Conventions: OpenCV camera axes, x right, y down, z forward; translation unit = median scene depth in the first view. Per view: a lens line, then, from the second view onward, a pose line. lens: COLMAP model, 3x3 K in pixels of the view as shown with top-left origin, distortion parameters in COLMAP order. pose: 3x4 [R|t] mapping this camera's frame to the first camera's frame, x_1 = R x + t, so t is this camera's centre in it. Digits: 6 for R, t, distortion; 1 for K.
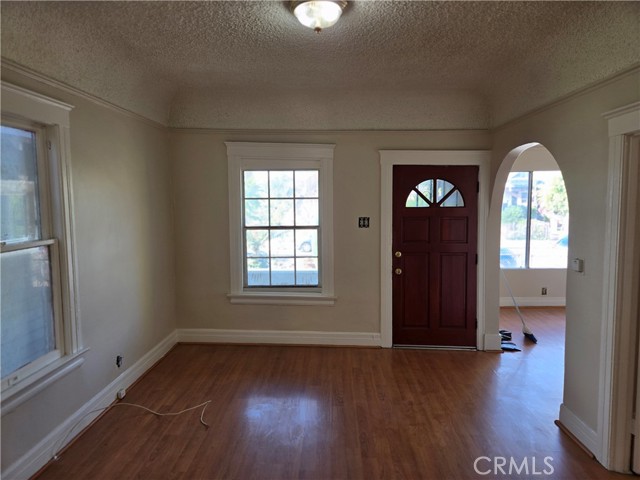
lens RADIAL K [[427.2, 0, 317.6], [0, 427.2, 231.6], [0, 0, 1]] dist [0.085972, -0.069828]
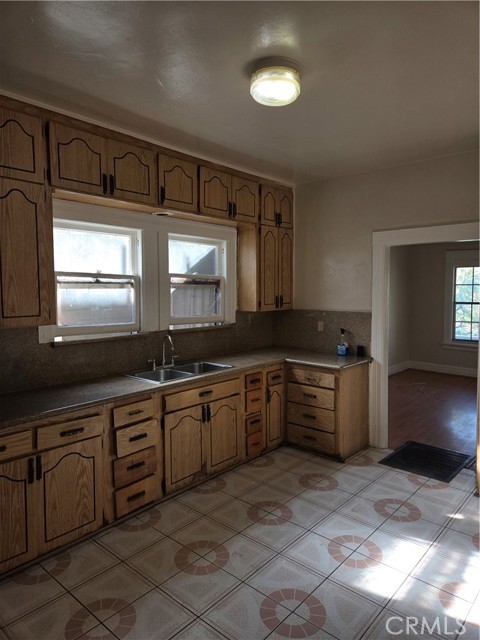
lens RADIAL K [[427.2, 0, 248.5], [0, 427.2, 317.7], [0, 0, 1]] dist [0.085972, -0.069828]
pose [[0.783481, 0.050154, -0.619388, 0.245660], [-0.054209, 0.998454, 0.012277, 0.071925], [0.619046, 0.023958, 0.784989, -0.797484]]
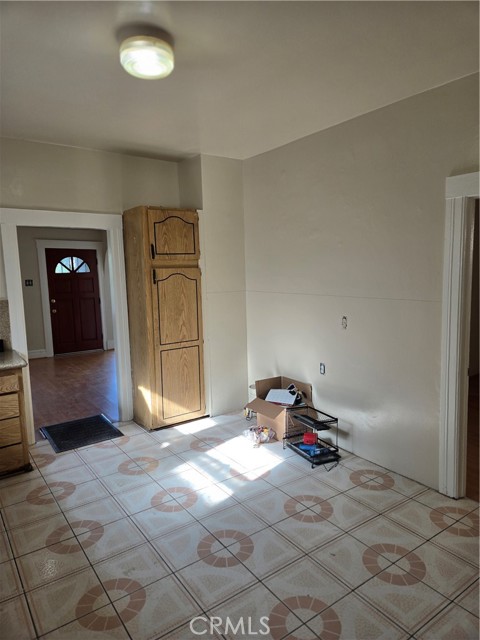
lens RADIAL K [[427.2, 0, 248.5], [0, 427.2, 317.7], [0, 0, 1]] dist [0.085972, -0.069828]
pose [[0.784272, -0.086674, 0.614333, -0.268406], [0.067031, 0.996235, 0.054983, 0.076896], [-0.616786, -0.001942, 0.787129, -0.835137]]
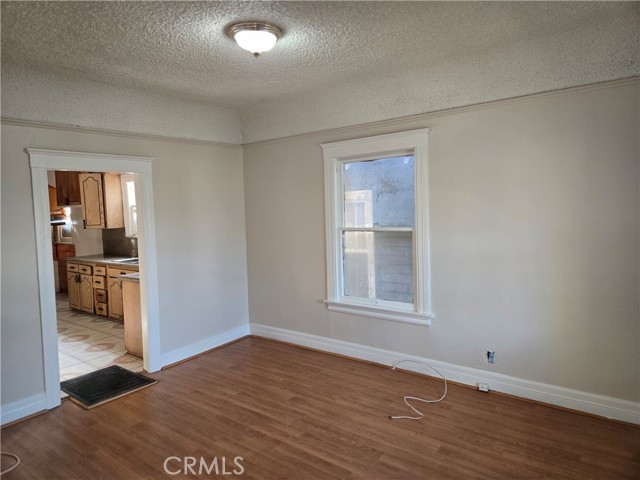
lens RADIAL K [[427.2, 0, 317.6], [0, 427.2, 231.6], [0, 0, 1]] dist [0.085972, -0.069828]
pose [[-0.580704, 0.074269, -0.810720, 0.446046], [-0.028051, 0.993413, 0.111098, -0.072117], [0.813631, 0.087257, -0.574796, 0.956464]]
